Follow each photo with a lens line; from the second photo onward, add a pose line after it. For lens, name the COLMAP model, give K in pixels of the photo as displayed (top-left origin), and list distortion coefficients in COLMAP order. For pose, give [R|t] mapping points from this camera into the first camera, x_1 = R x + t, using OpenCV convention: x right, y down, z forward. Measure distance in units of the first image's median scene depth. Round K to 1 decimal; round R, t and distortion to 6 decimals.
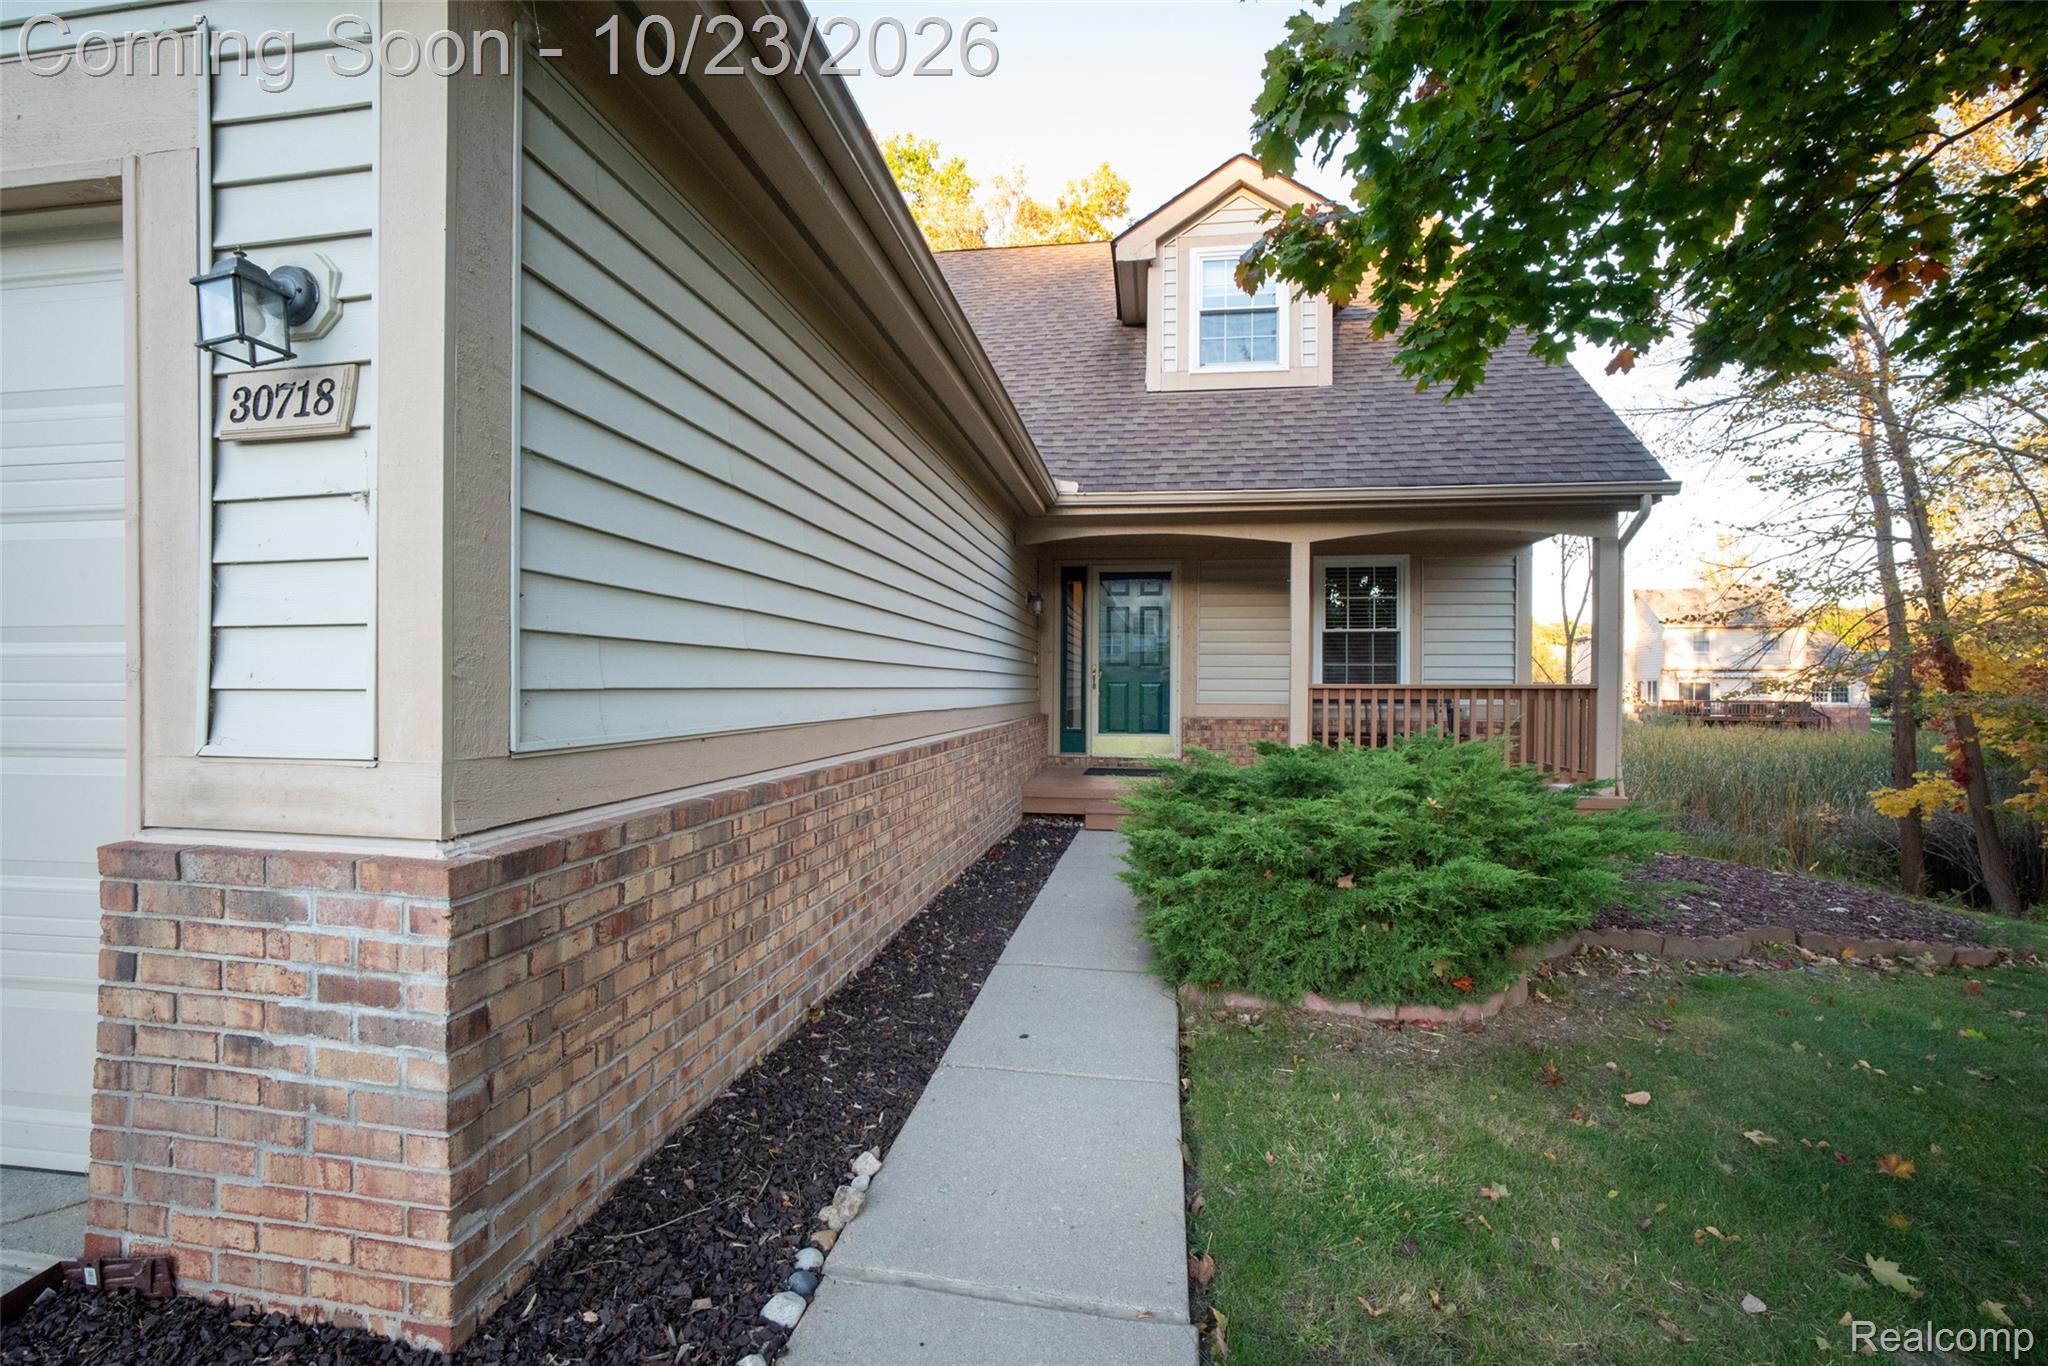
lens RADIAL K [[863.4, 0, 1024.0], [0, 863.4, 683.0], [0, 0, 1]] dist [-0.001028, -0.000078]
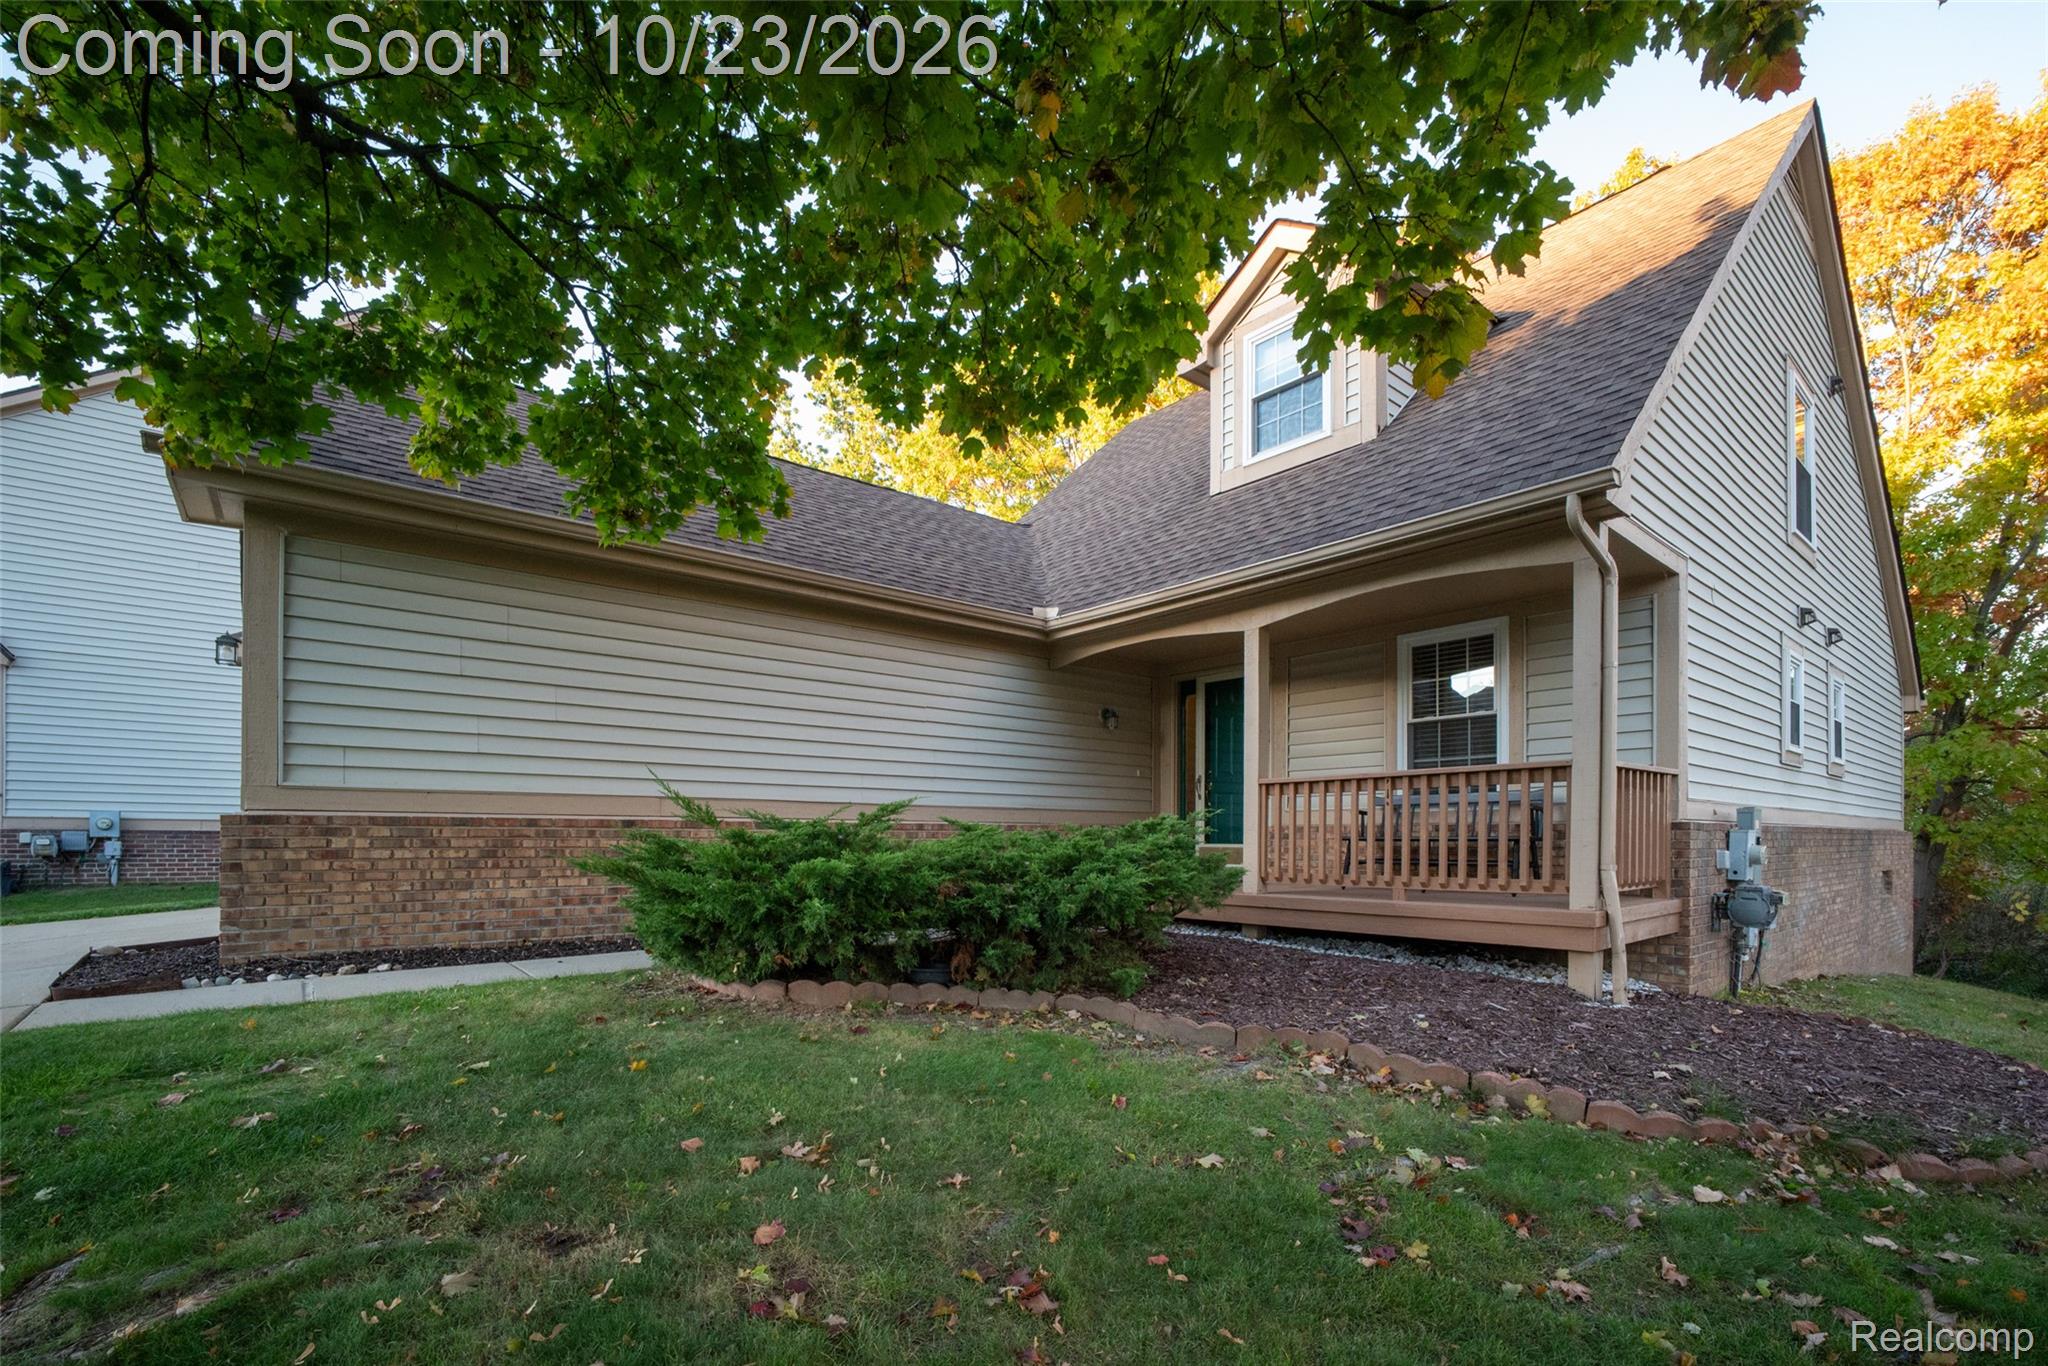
lens RADIAL K [[911.4, 0, 1022.5], [0, 911.4, 832.1], [0, 0, 1]] dist [0.001244, 0.000169]
pose [[0.751468, -0.009326, -0.659704, 2.500745], [0.004985, 0.999952, -0.008458, 0.210665], [0.659751, 0.003067, 0.751478, 0.269476]]
